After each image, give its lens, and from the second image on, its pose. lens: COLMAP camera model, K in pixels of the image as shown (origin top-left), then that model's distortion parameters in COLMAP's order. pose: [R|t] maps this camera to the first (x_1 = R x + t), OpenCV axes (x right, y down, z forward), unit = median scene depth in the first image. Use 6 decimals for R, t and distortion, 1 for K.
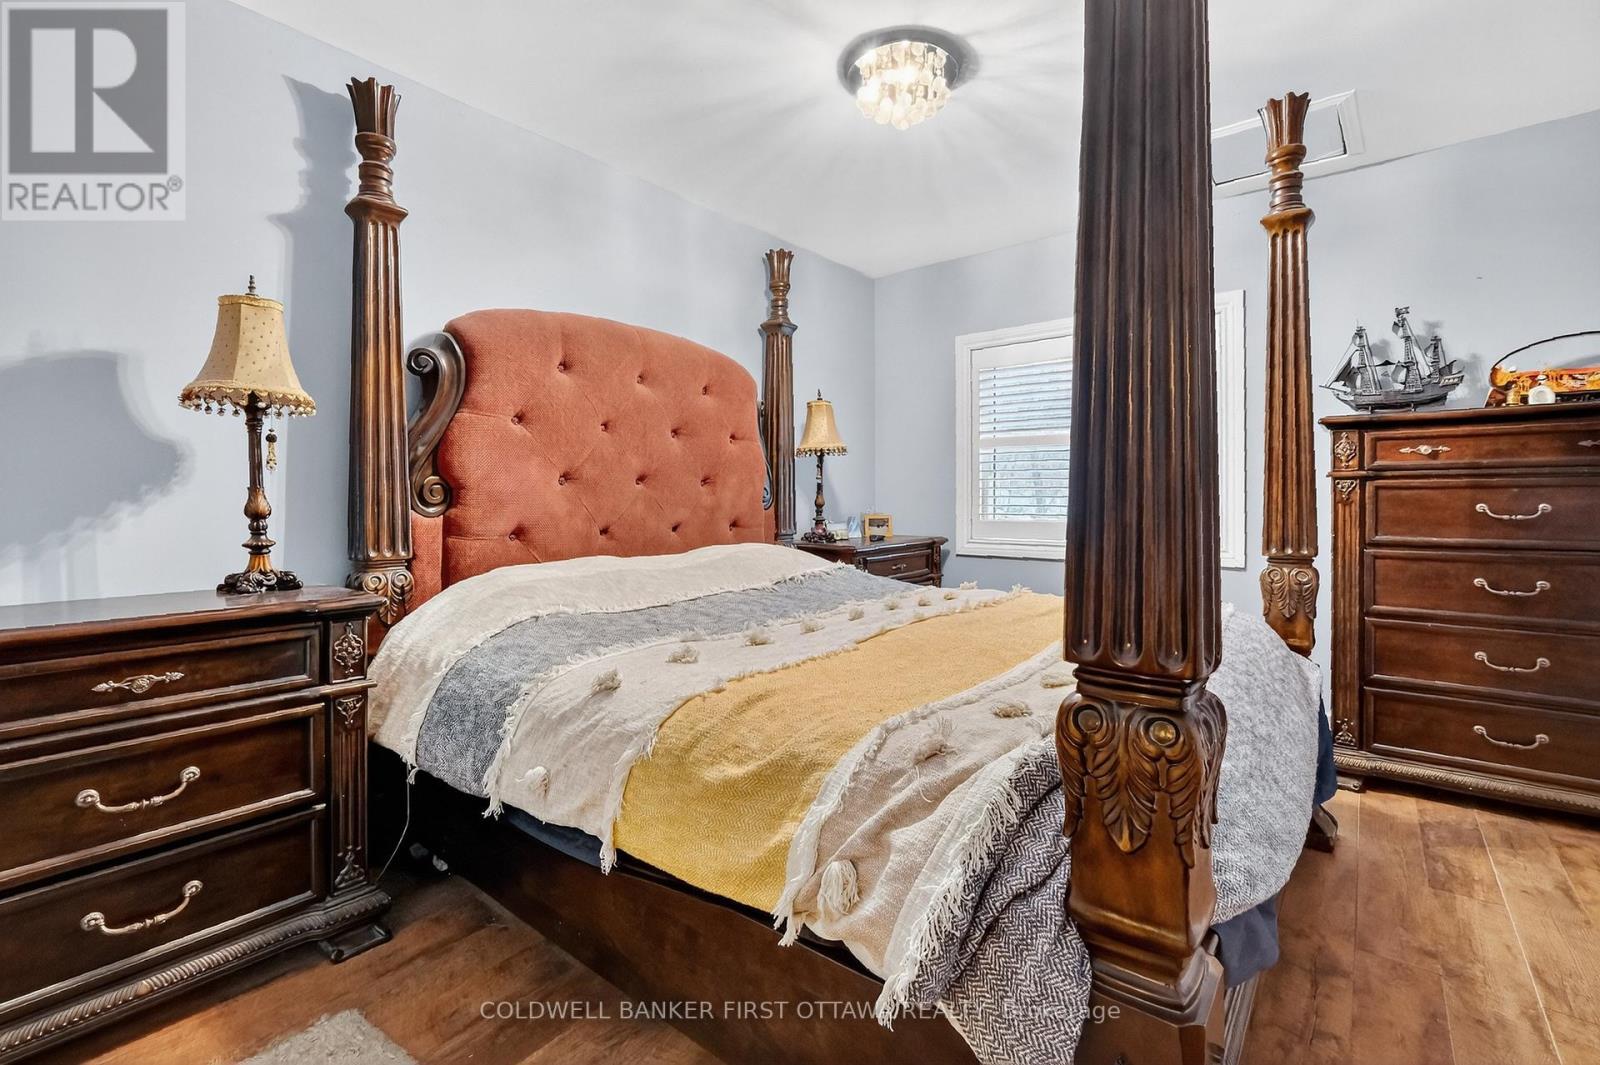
lens RADIAL K [[695.4, 0, 797.5], [0, 695.4, 516.5], [0, 0, 1]] dist [0.002737, -0.000150]
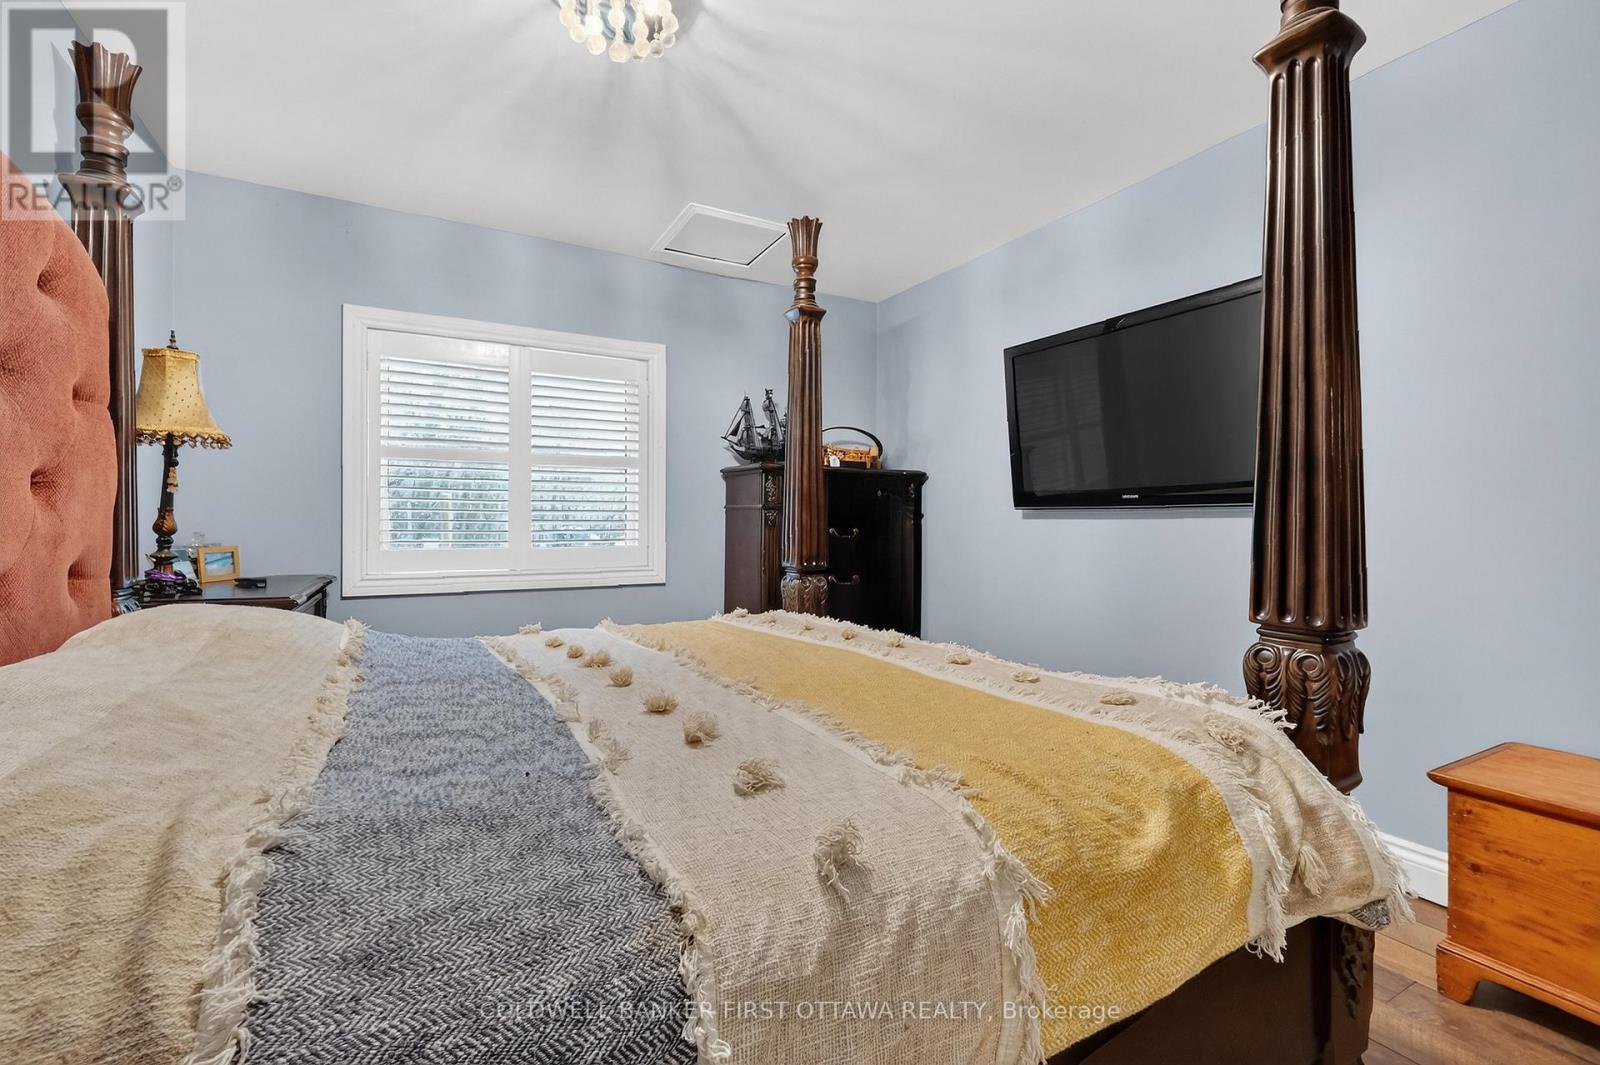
lens RADIAL K [[695.4, 0, 798.4], [0, 695.4, 528.5], [0, 0, 1]] dist [0.002737, -0.000150]
pose [[0.393489, -0.001545, 0.919328, -0.442362], [0.016447, 0.999850, -0.005359, -0.011036], [-0.919182, 0.017229, 0.393455, 0.446350]]
